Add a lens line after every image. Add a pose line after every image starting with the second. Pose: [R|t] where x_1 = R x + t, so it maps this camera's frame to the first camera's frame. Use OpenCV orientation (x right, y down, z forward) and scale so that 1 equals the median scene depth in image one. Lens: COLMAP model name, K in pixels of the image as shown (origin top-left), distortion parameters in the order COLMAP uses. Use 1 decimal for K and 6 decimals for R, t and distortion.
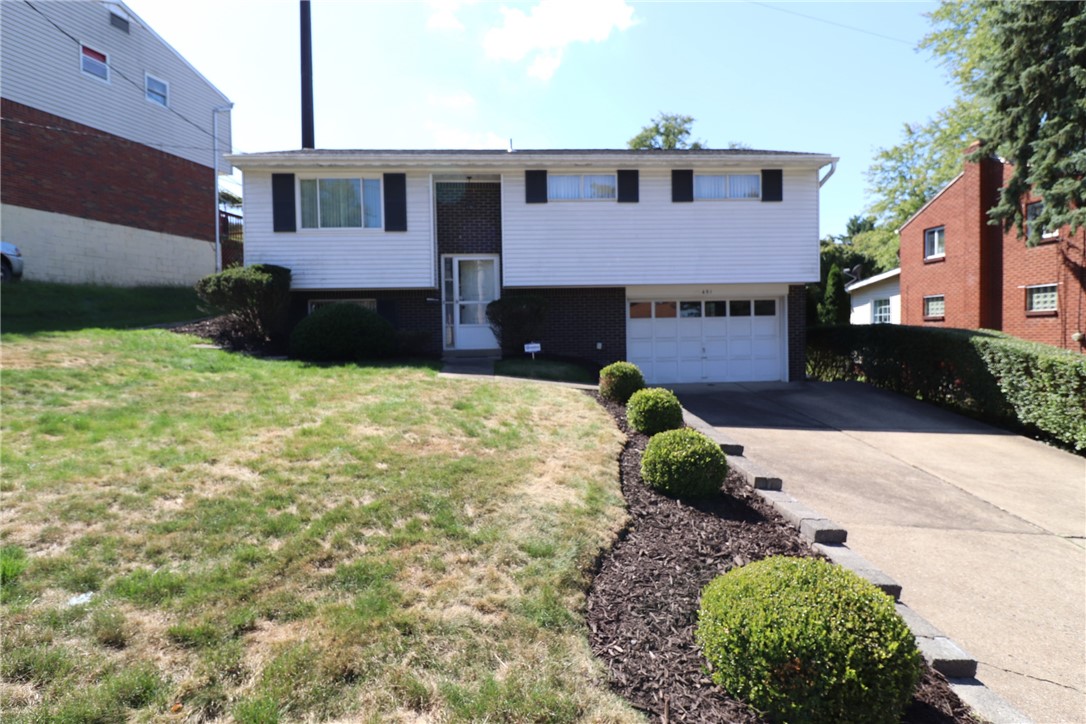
lens RADIAL K [[597.9, 0, 543.0], [0, 597.9, 362.0], [0, 0, 1]] dist [-0.002357, -0.001971]
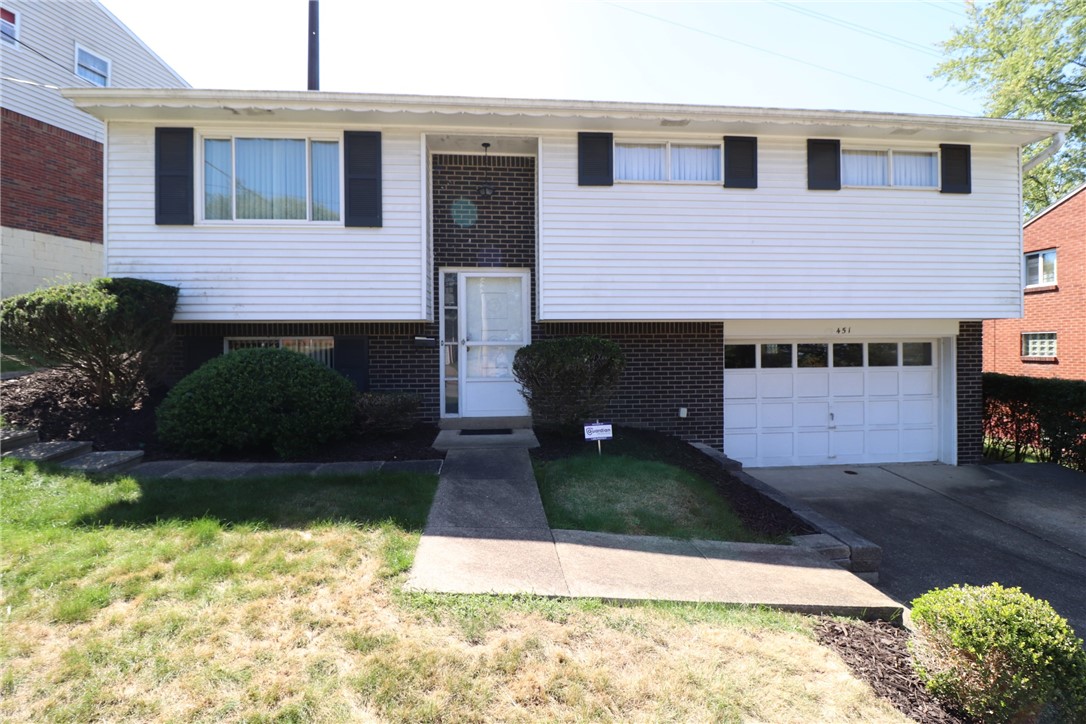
lens RADIAL K [[502.6, 0, 544.0], [0, 502.6, 359.1], [0, 0, 1]] dist [-0.001000, -0.012609]
pose [[0.999602, 0.009656, 0.026518, -0.071248], [-0.008983, 0.999638, -0.025355, -0.069286], [-0.026753, 0.025107, 0.999327, 0.458717]]
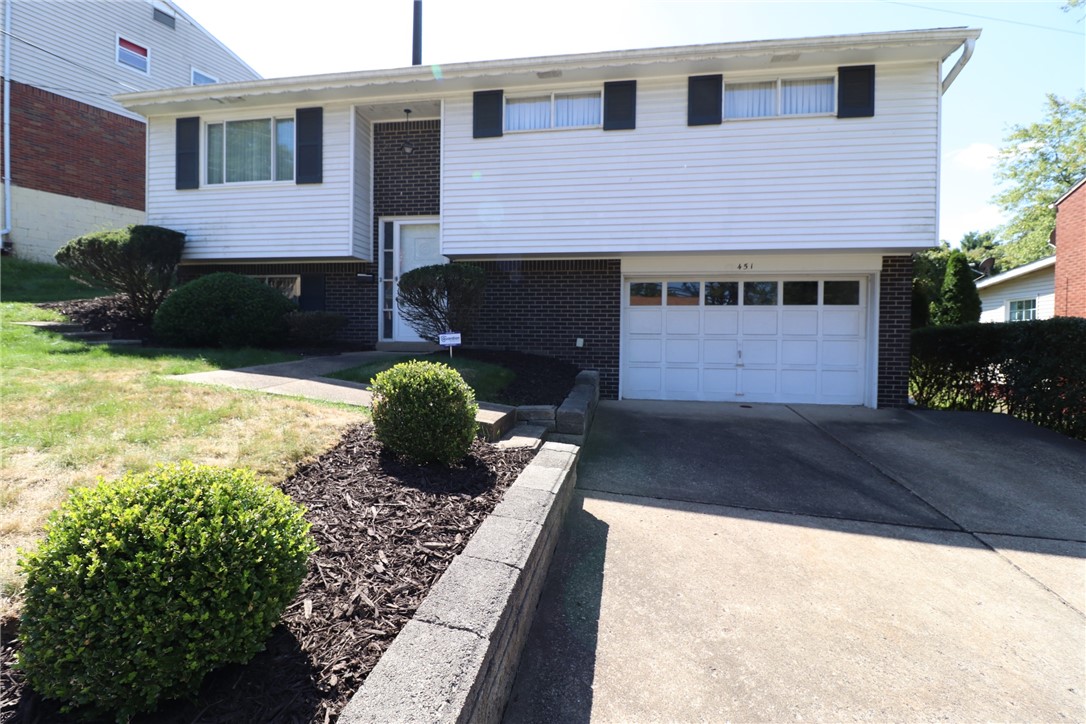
lens RADIAL K [[502.6, 0, 544.0], [0, 502.6, 359.1], [0, 0, 1]] dist [-0.001000, -0.012609]
pose [[0.975459, 0.038239, -0.216837, 0.181990], [-0.040420, 0.999167, -0.005630, -0.002128], [0.216441, 0.014257, 0.976192, 0.409522]]
